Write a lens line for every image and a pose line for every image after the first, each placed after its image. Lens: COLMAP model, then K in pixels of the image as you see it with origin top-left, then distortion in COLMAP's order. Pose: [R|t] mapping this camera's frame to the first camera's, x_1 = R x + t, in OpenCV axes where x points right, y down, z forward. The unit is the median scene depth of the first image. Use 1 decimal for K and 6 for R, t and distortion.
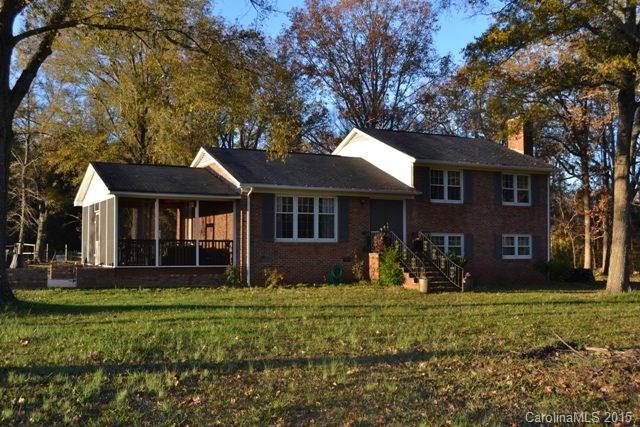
lens RADIAL K [[716.7, 0, 320.0], [0, 716.7, 213.5], [0, 0, 1]] dist [-0.068759, -0.009129]
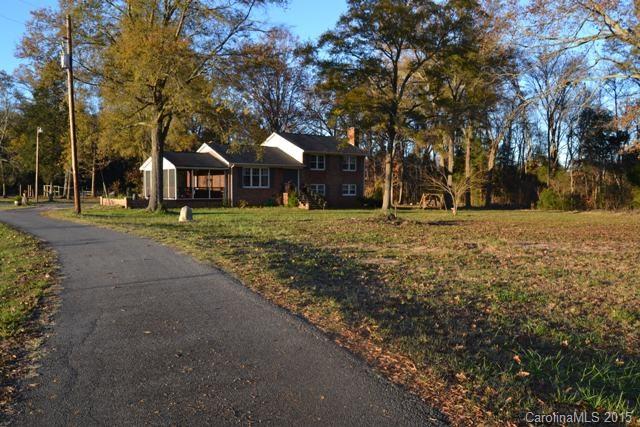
lens RADIAL K [[526.1, 0, 320.0], [0, 526.1, 213.5], [0, 0, 1]] dist [0.000205, -0.000104]
pose [[0.983902, -0.004541, 0.178653, -0.114482], [-0.012925, 0.995251, 0.096478, -0.041909], [-0.178243, -0.097234, 0.979171, -0.653290]]
